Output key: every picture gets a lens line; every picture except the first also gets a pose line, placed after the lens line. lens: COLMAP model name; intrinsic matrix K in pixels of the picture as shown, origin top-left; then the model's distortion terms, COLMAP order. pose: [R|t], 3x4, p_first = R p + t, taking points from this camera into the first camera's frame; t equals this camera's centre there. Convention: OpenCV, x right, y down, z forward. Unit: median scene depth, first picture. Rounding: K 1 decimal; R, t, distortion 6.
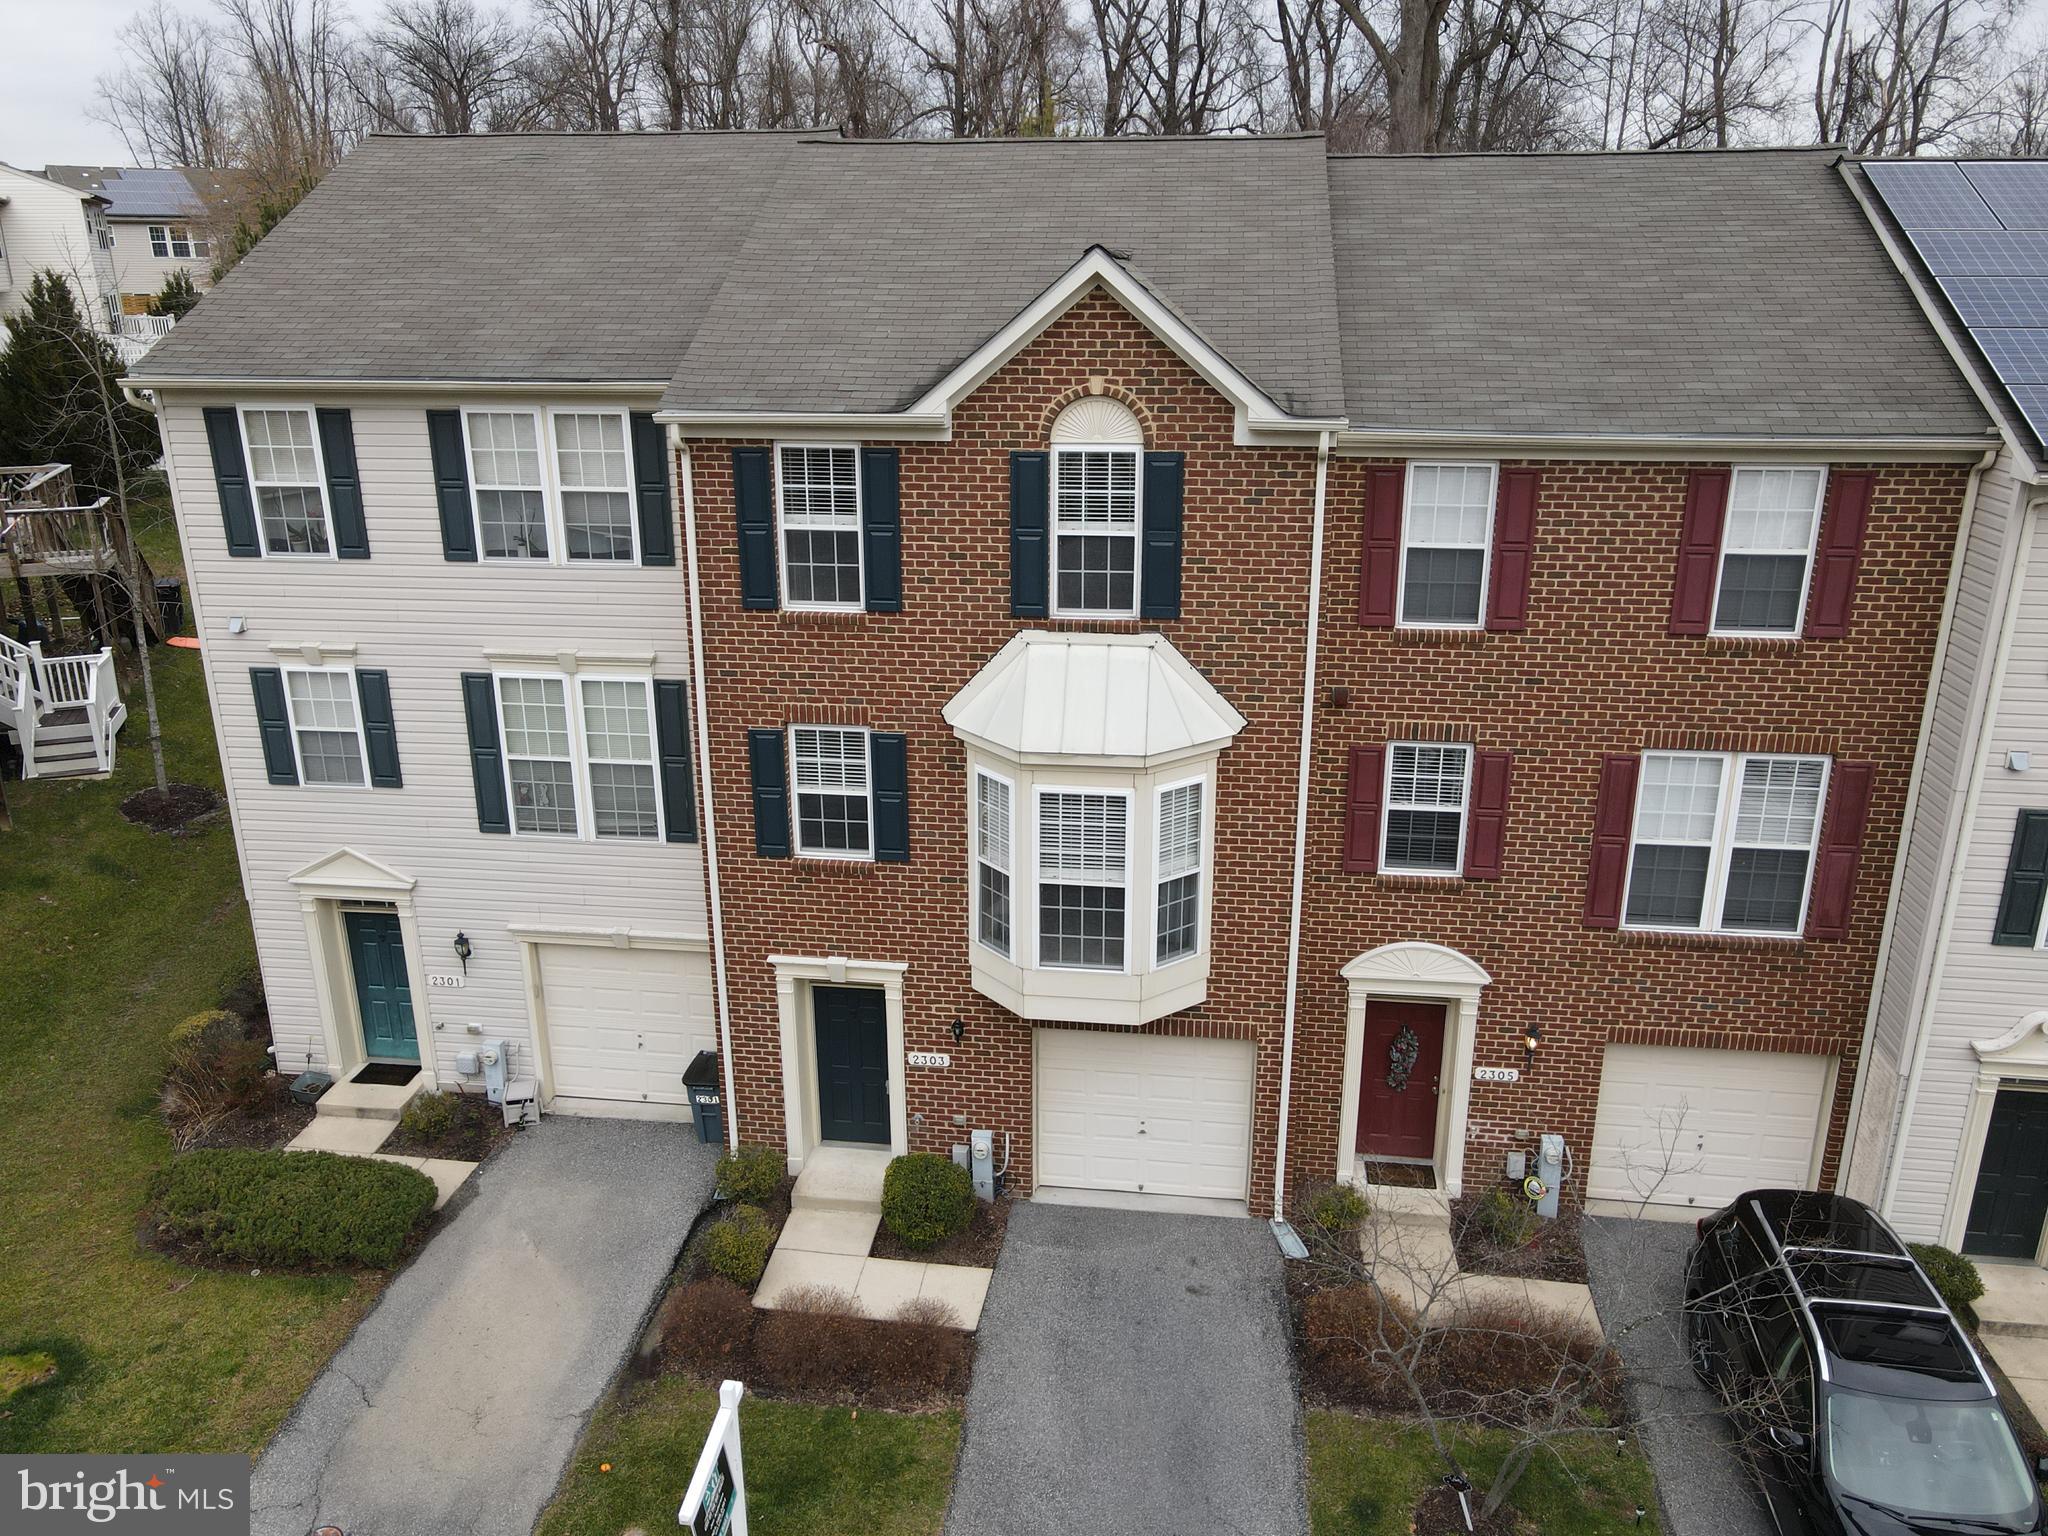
lens RADIAL K [[1506.4, 0, 1017.6], [0, 1506.4, 761.0], [0, 0, 1]] dist [-0.003815, 0.036295]
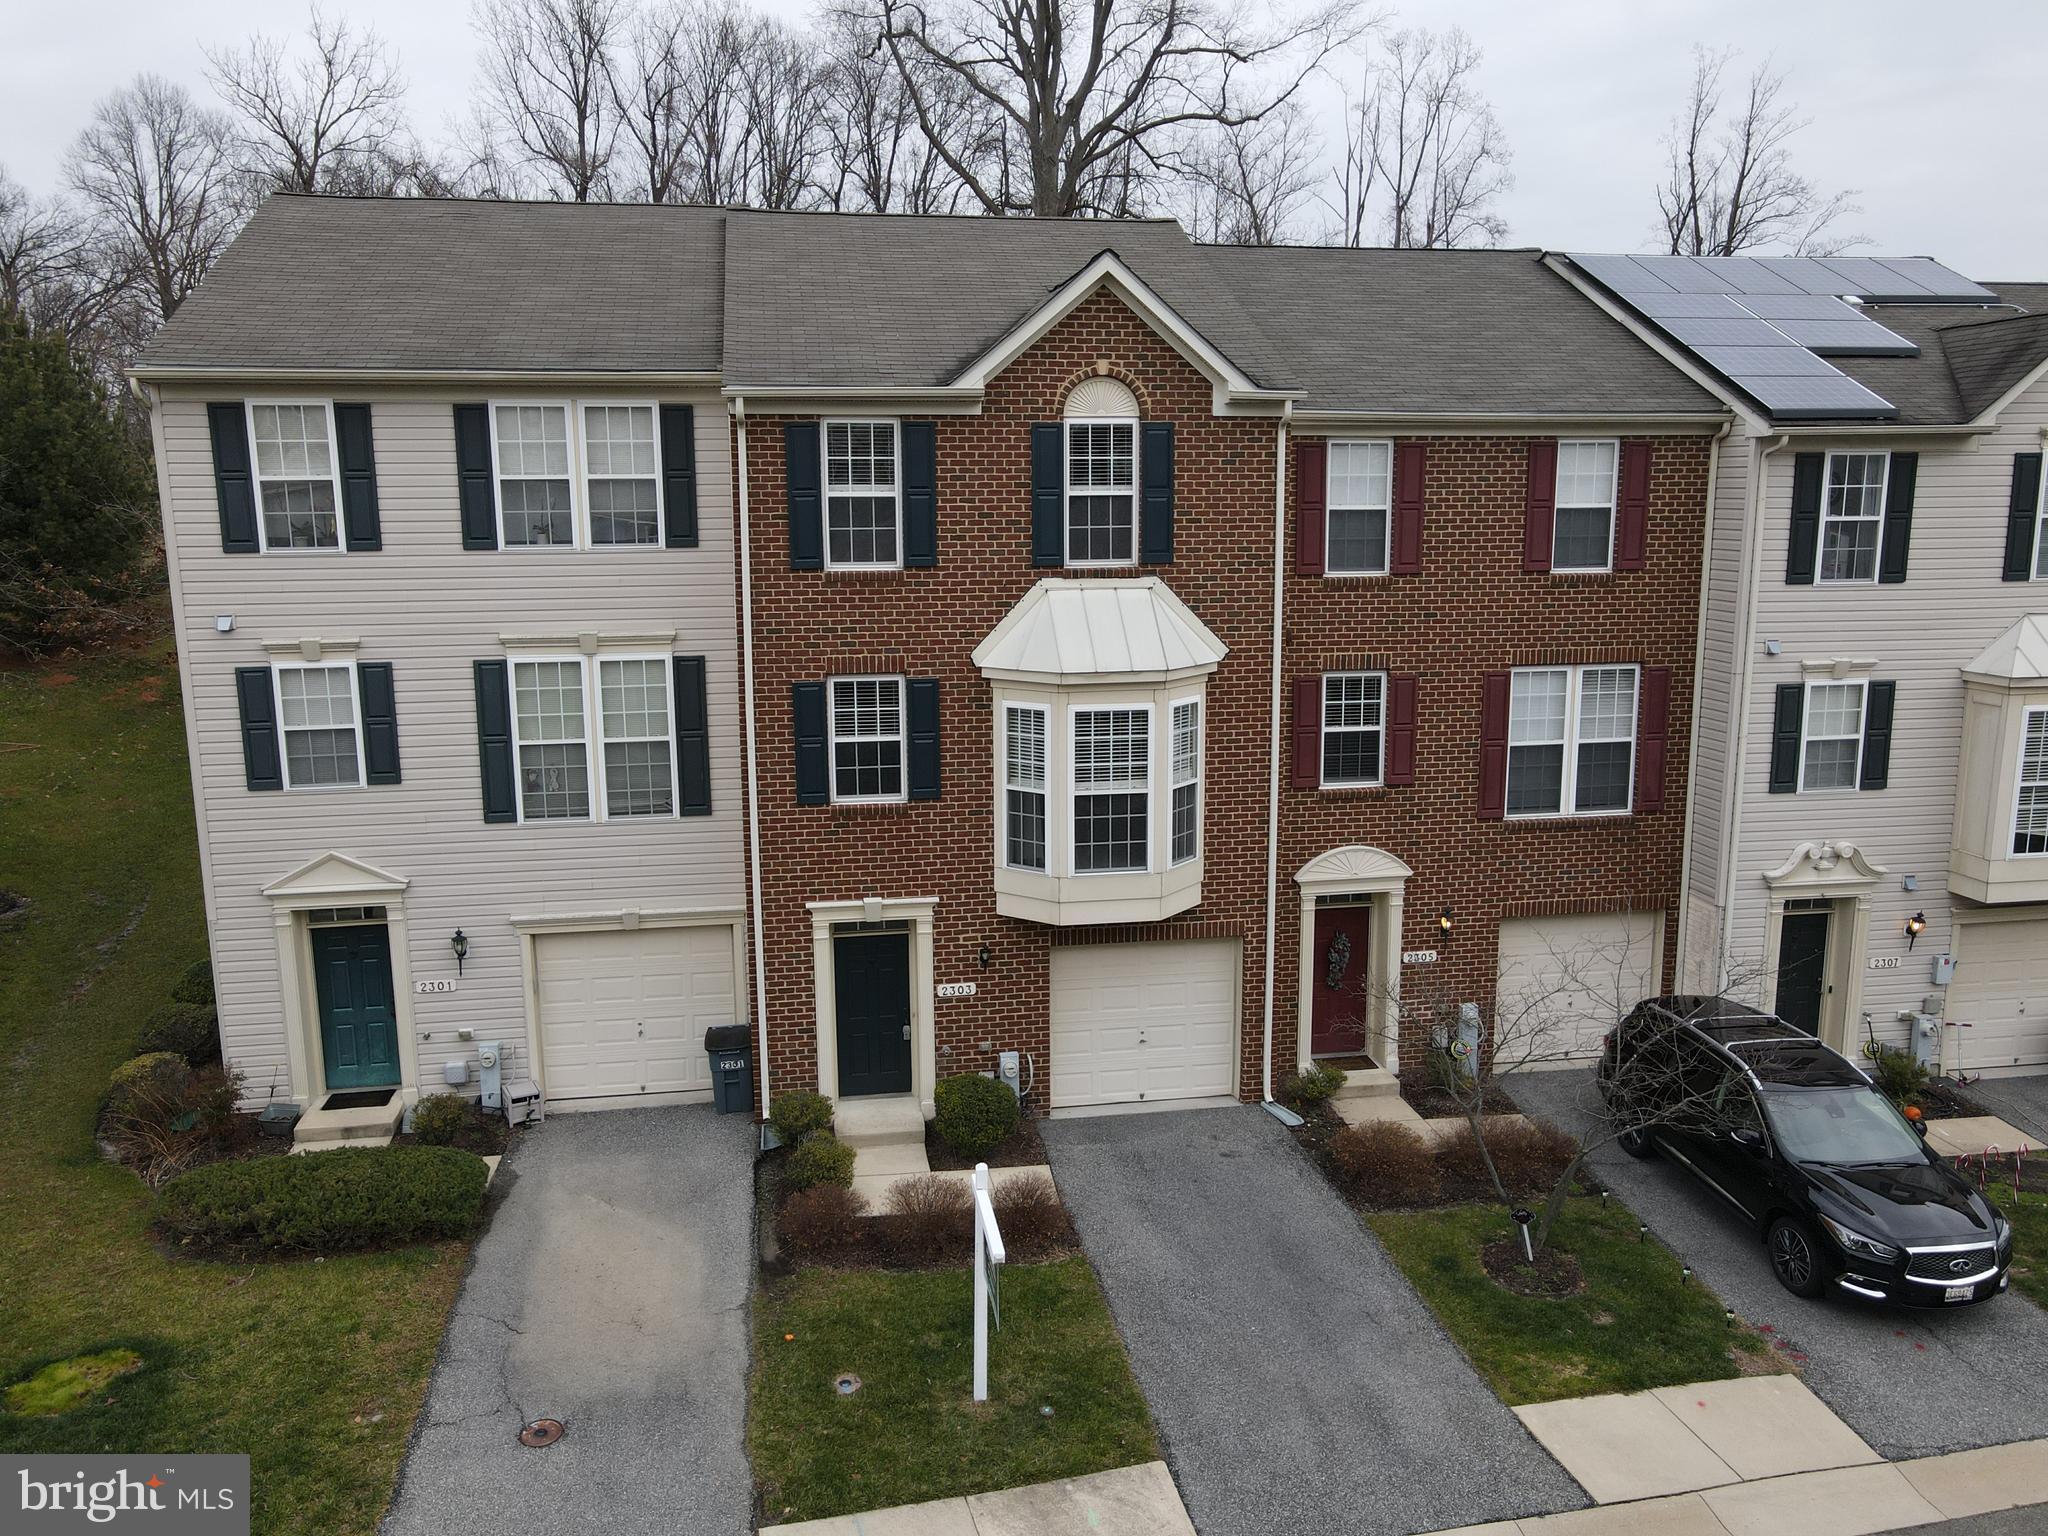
lens RADIAL K [[1506.4, 0, 1017.6], [0, 1506.4, 761.0], [0, 0, 1]] dist [-0.003815, 0.036295]
pose [[0.957512, -0.052209, 0.283627, -0.331790], [0.093026, 0.986821, -0.132403, 0.192408], [-0.272977, 0.153162, 0.949750, -0.070604]]
